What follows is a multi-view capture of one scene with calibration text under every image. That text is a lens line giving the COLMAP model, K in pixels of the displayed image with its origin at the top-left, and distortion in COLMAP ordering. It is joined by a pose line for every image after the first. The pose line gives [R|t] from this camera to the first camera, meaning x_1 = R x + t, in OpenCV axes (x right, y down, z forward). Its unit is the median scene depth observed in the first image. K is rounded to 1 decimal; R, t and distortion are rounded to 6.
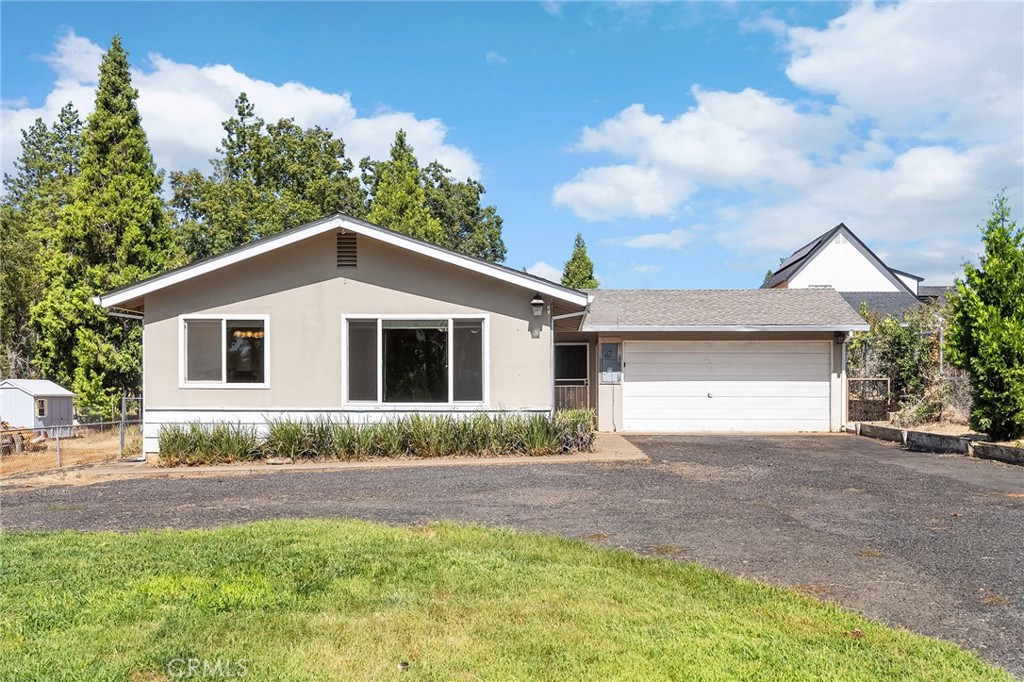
lens RADIAL K [[981.0, 0, 513.3], [0, 981.0, 396.3], [0, 0, 1]] dist [0.000135, -0.001813]
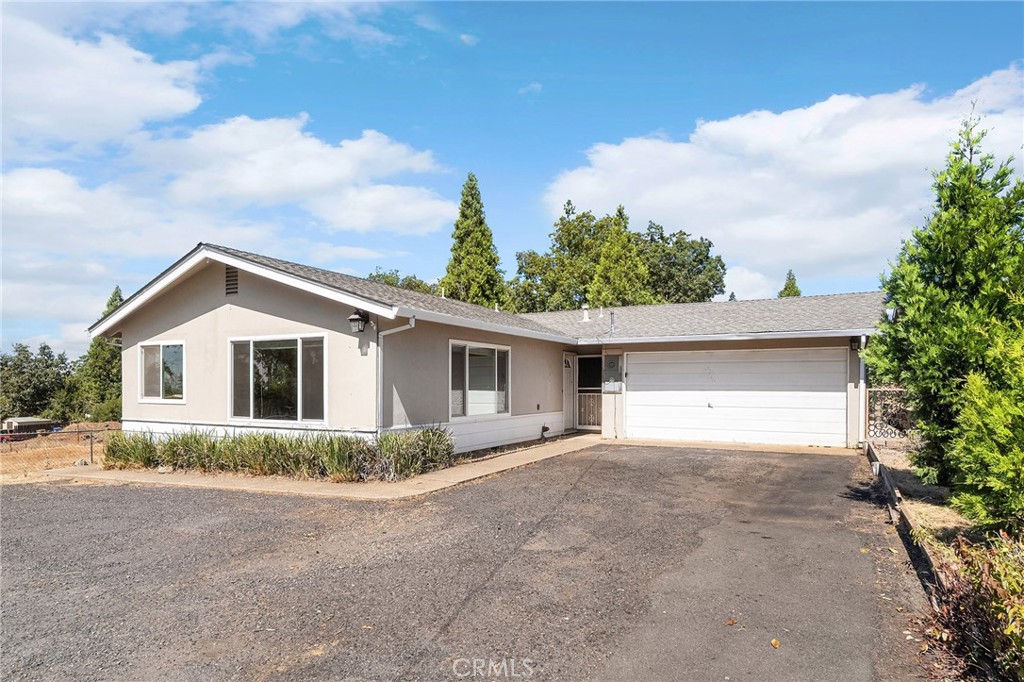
lens RADIAL K [[597.7, 0, 516.4], [0, 597.7, 383.1], [0, 0, 1]] dist [-0.001866, 0.000132]
pose [[0.906157, -0.002077, -0.422936, 0.375311], [-0.000118, 0.999987, -0.005164, -0.027313], [0.422942, 0.004729, 0.906145, 0.500328]]
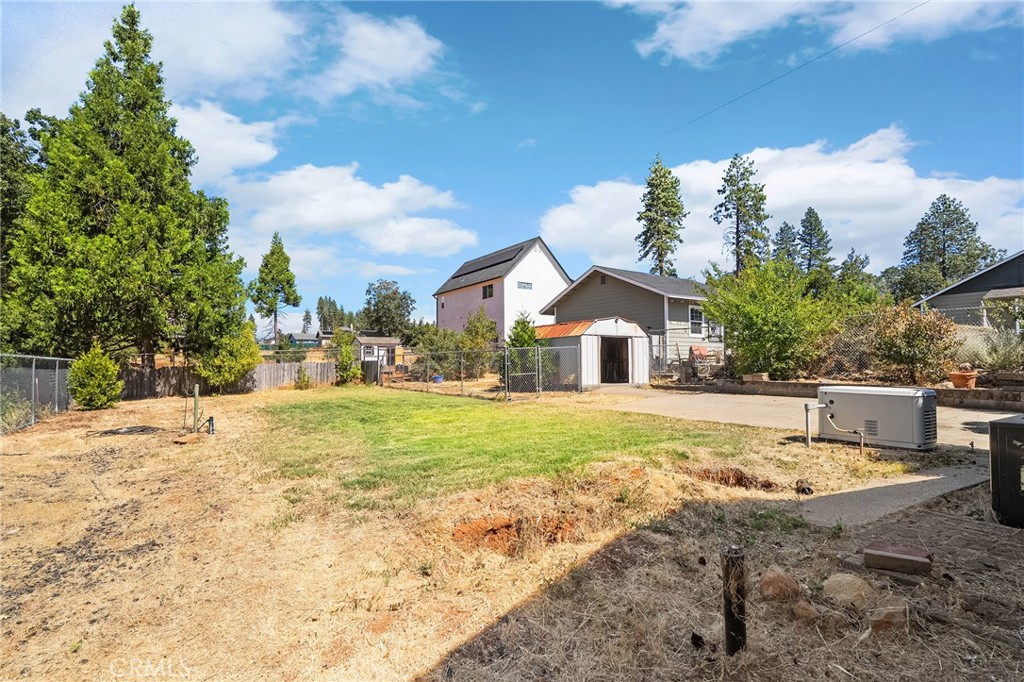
lens RADIAL K [[515.5, 0, 512.0], [0, 515.5, 341.0], [0, 0, 1]] dist [-0.001518, 0.000502]
pose [[0.803697, 0.024516, 0.594533, -0.360029], [0.006235, 0.998749, -0.049613, -0.016129], [-0.595006, 0.043581, 0.802539, 1.765044]]
